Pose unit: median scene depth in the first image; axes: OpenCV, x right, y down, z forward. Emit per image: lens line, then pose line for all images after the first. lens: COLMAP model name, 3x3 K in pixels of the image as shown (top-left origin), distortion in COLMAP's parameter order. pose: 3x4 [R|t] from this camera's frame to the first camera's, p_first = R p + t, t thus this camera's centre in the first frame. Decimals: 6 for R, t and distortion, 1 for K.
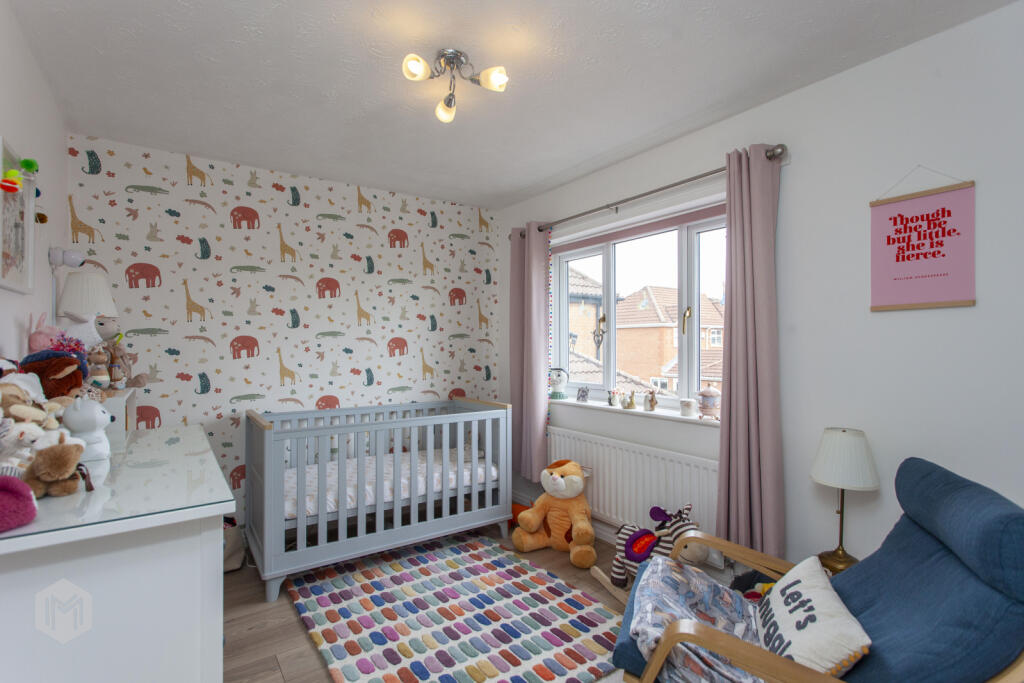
lens RADIAL K [[488.9, 0, 506.9], [0, 488.9, 345.2], [0, 0, 1]] dist [0.019592, 0.000384]
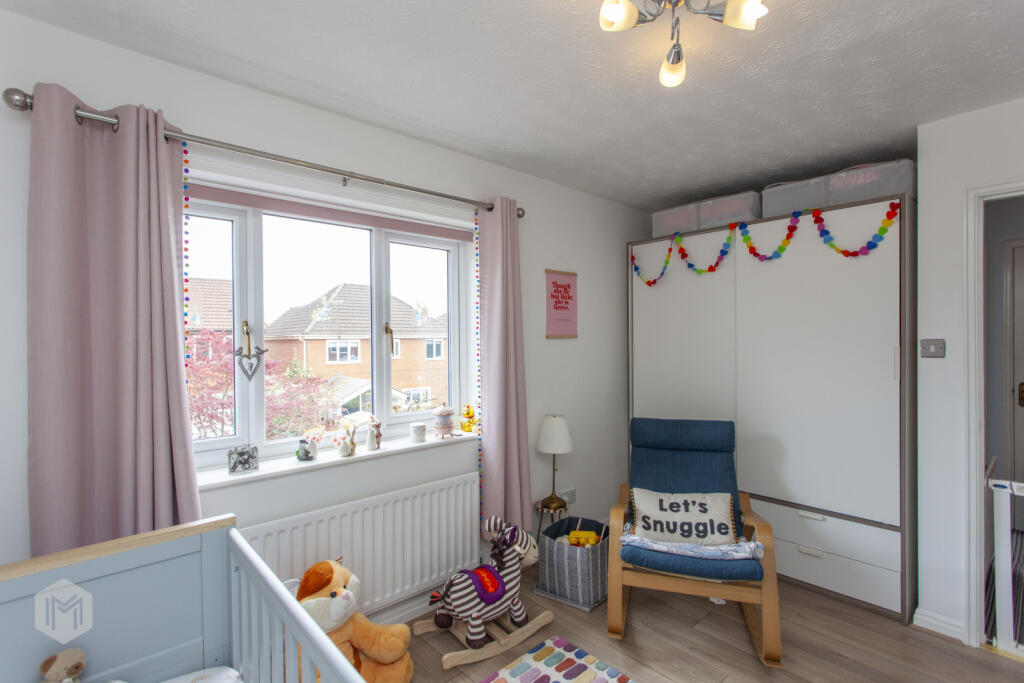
lens RADIAL K [[488.9, 0, 506.9], [0, 488.9, 345.2], [0, 0, 1]] dist [0.019592, 0.000384]
pose [[-0.113223, -0.013113, 0.993483, -0.592744], [0.007339, 0.999875, 0.014034, -0.052622], [-0.993542, 0.008880, -0.113113, 0.969066]]
